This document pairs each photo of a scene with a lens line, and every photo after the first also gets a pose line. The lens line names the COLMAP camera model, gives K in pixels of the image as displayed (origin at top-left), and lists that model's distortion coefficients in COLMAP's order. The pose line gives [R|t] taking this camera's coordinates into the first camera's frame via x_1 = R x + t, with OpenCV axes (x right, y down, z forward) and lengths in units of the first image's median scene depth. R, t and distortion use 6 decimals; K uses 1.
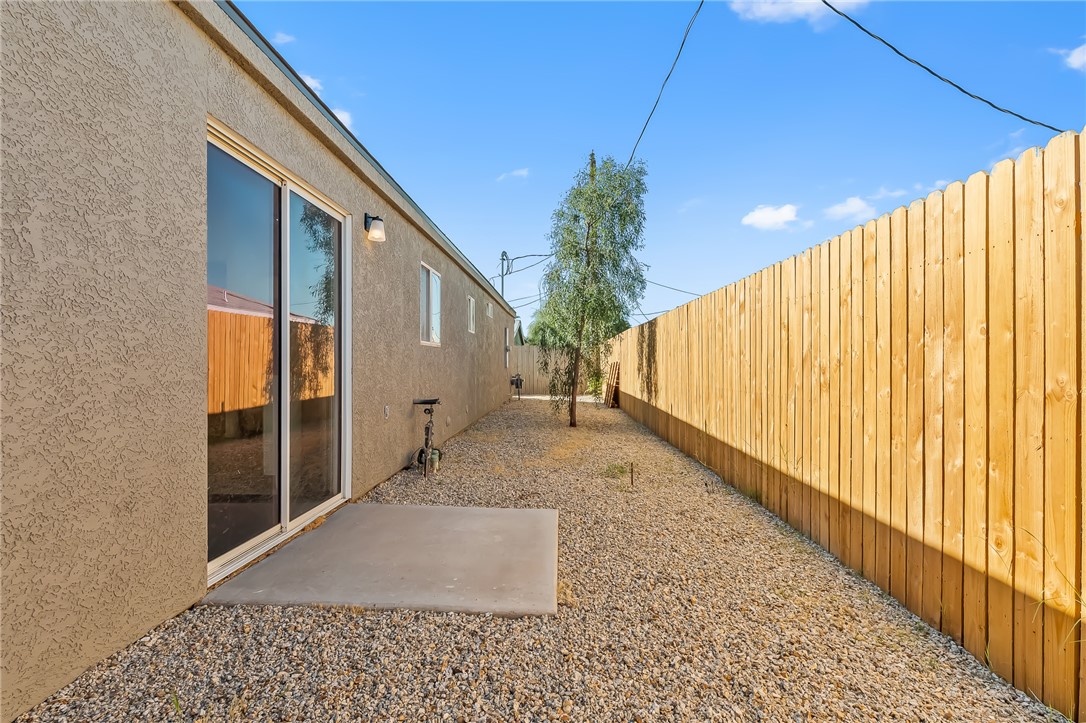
lens RADIAL K [[515.6, 0, 541.0], [0, 515.6, 365.4], [0, 0, 1]] dist [0.002911, -0.000649]
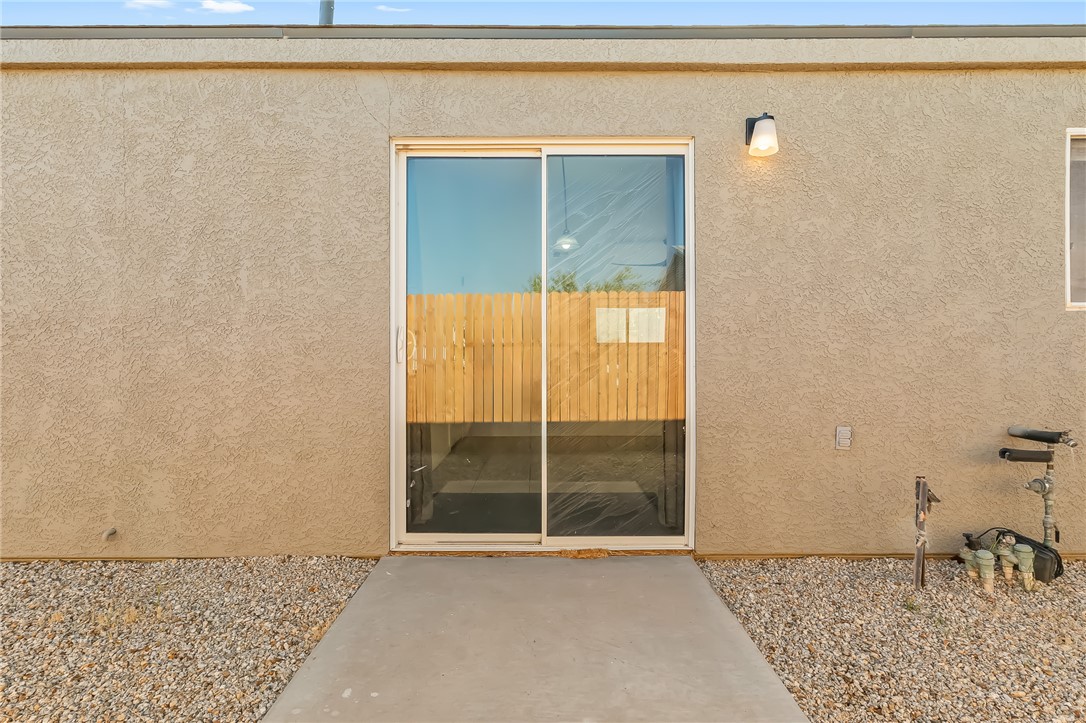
lens RADIAL K [[515.6, 0, 541.0], [0, 515.6, 365.4], [0, 0, 1]] dist [0.002911, -0.000649]
pose [[0.039424, -0.001591, -0.999221, 0.619717], [0.000390, 0.999999, -0.001577, 0.026134], [0.999222, -0.000328, 0.039425, 1.551735]]
